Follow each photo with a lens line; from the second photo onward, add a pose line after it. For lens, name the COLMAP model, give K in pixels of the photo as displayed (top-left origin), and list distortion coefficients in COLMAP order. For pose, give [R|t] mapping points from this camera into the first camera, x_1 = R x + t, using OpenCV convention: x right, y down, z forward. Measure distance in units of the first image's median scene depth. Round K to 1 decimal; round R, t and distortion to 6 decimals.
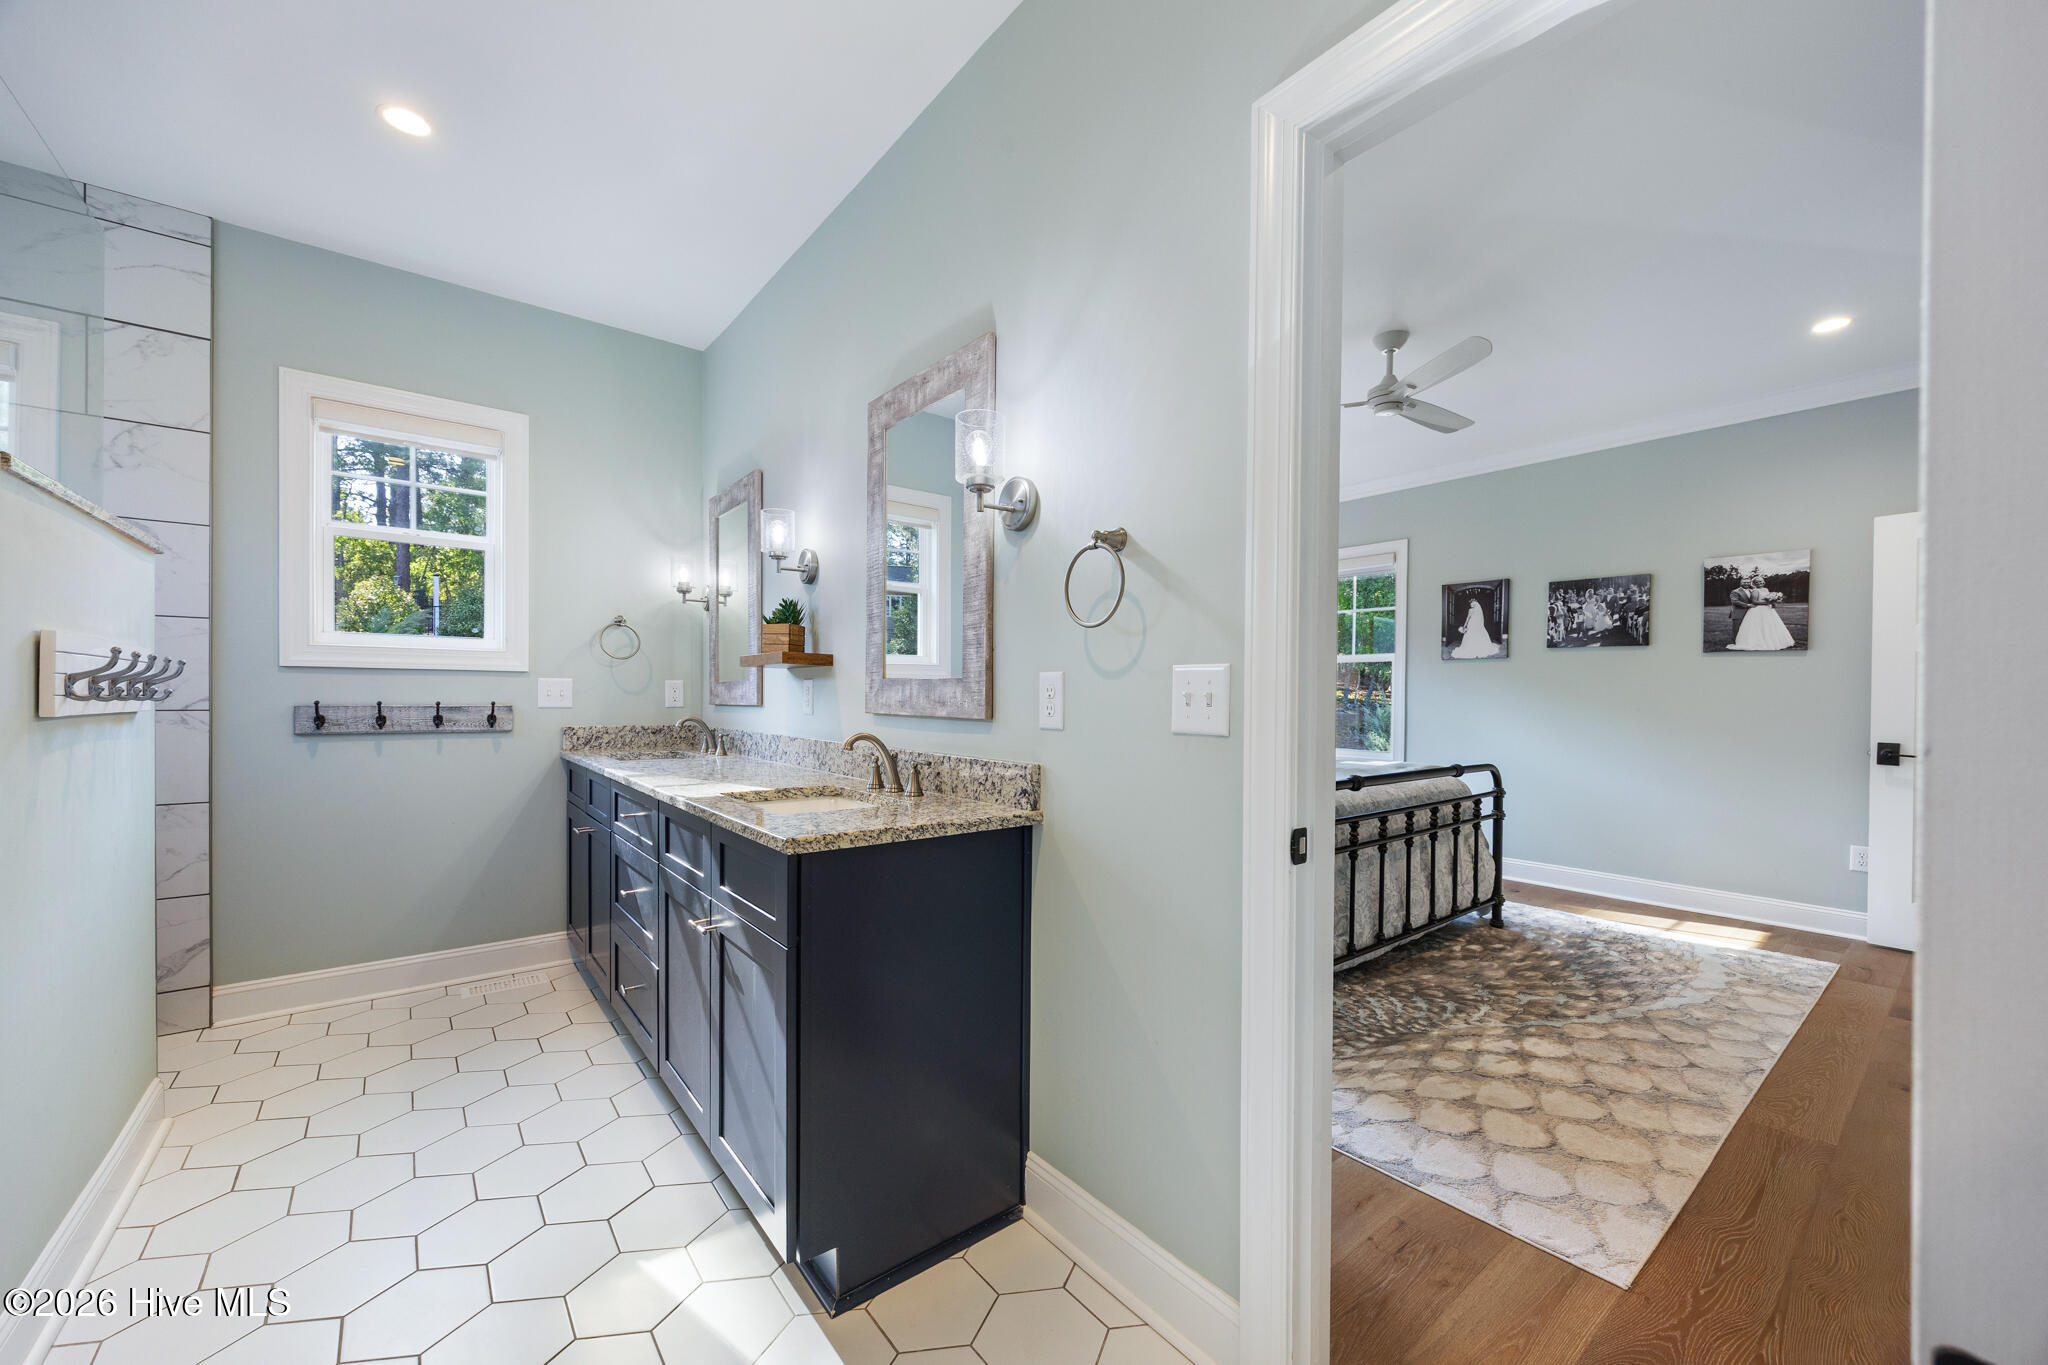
lens RADIAL K [[785.3, 0, 1027.0], [0, 785.3, 695.9], [0, 0, 1]] dist [-0.000182, 0.000203]
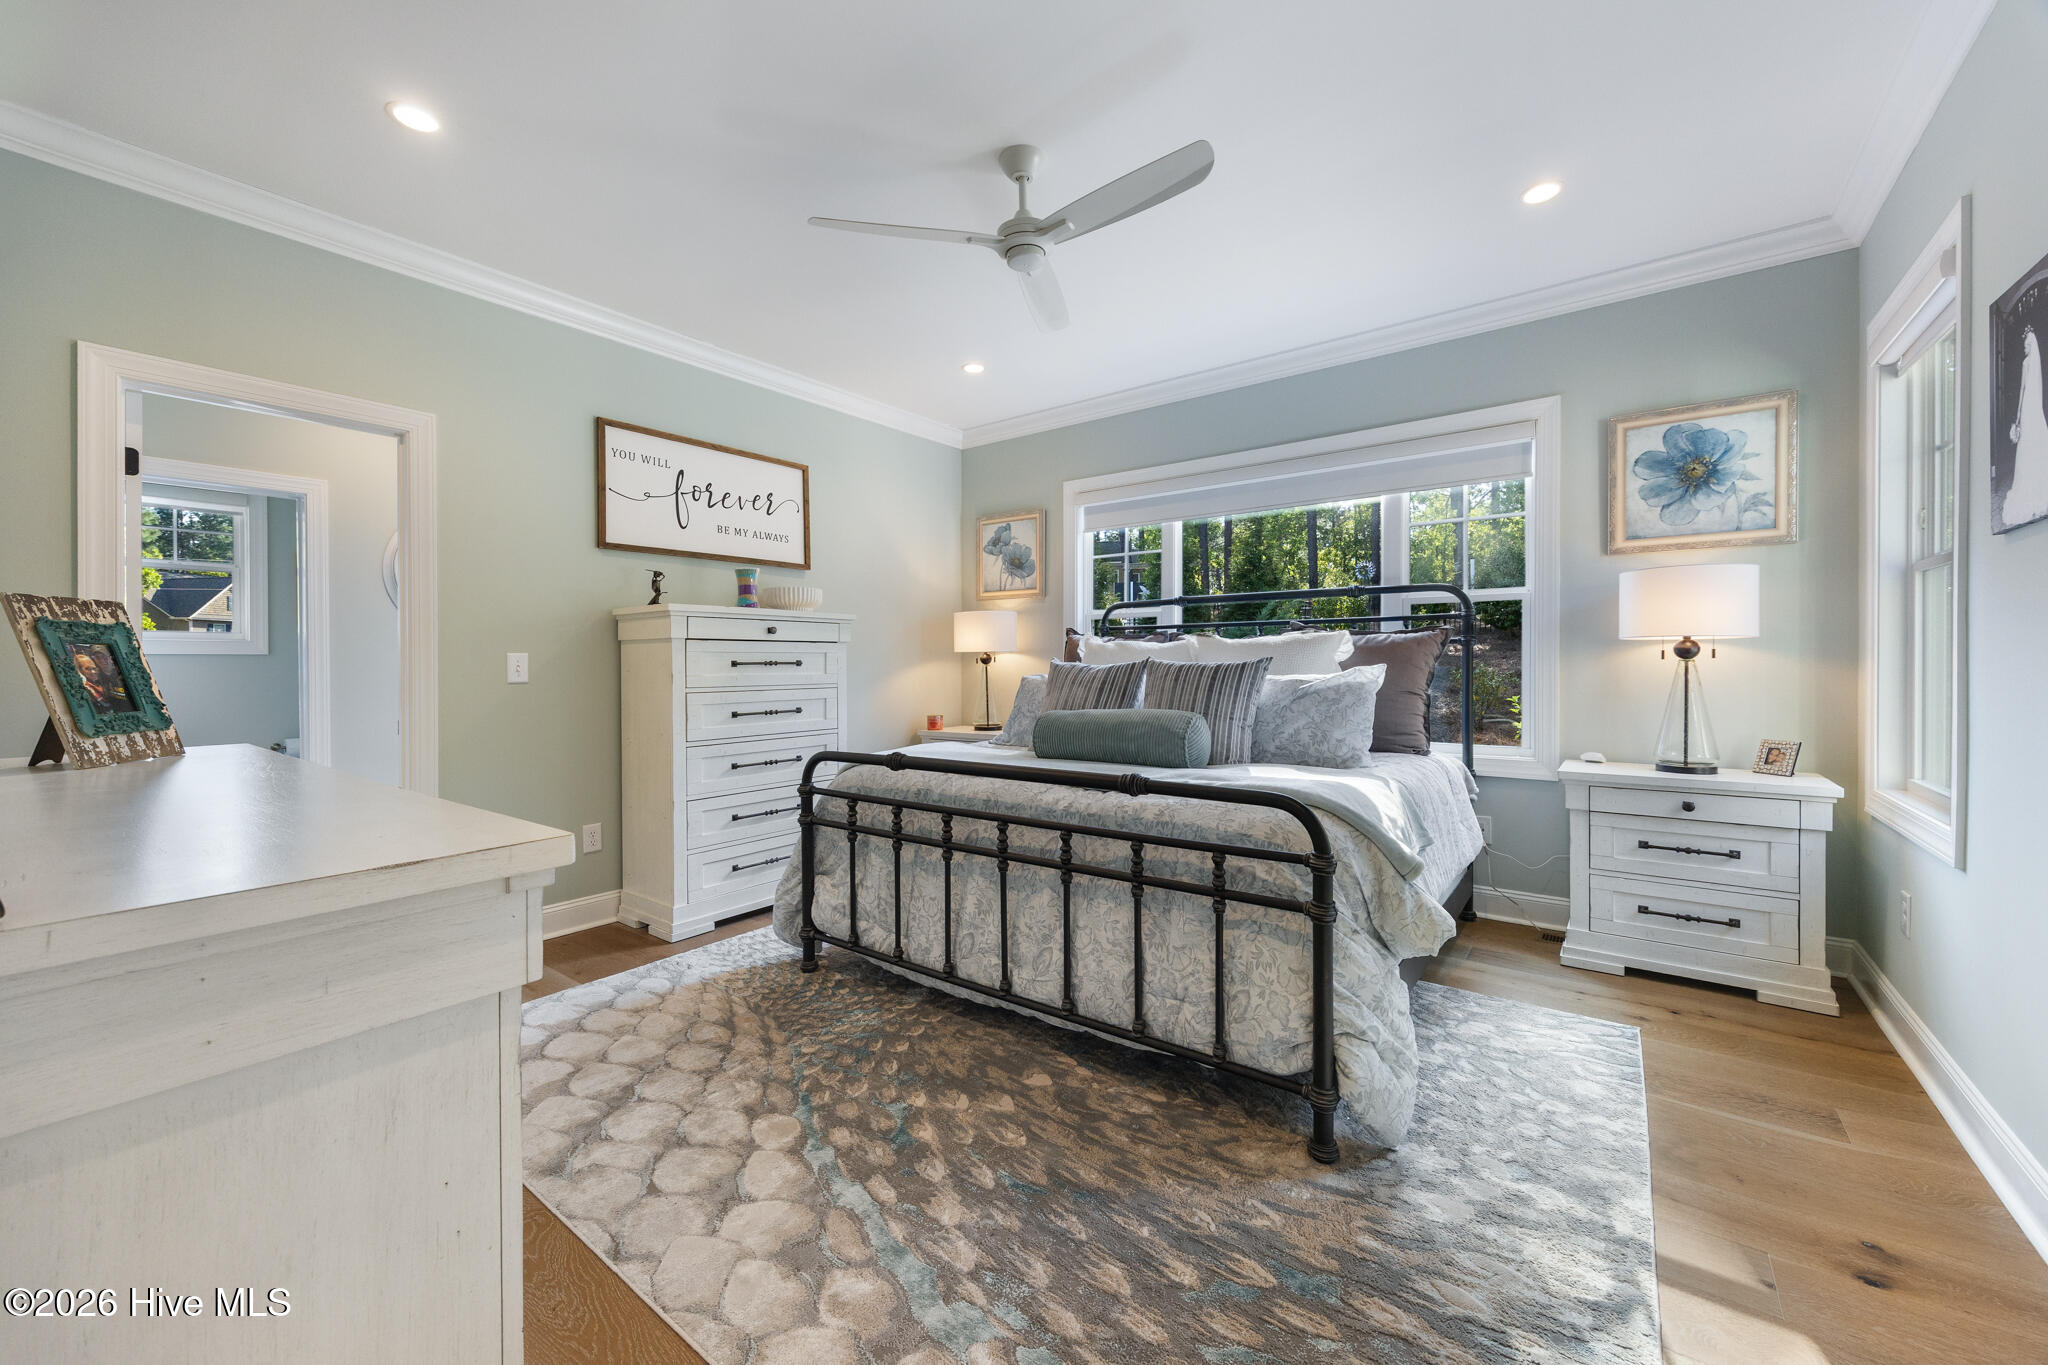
lens RADIAL K [[785.3, 0, 1025.6], [0, 785.3, 679.0], [0, 0, 1]] dist [-0.000182, 0.000203]
pose [[0.241497, -0.005456, -0.970386, 1.452882], [0.002127, 0.999985, -0.005093, 0.024782], [0.970399, -0.000834, 0.241505, 1.047807]]
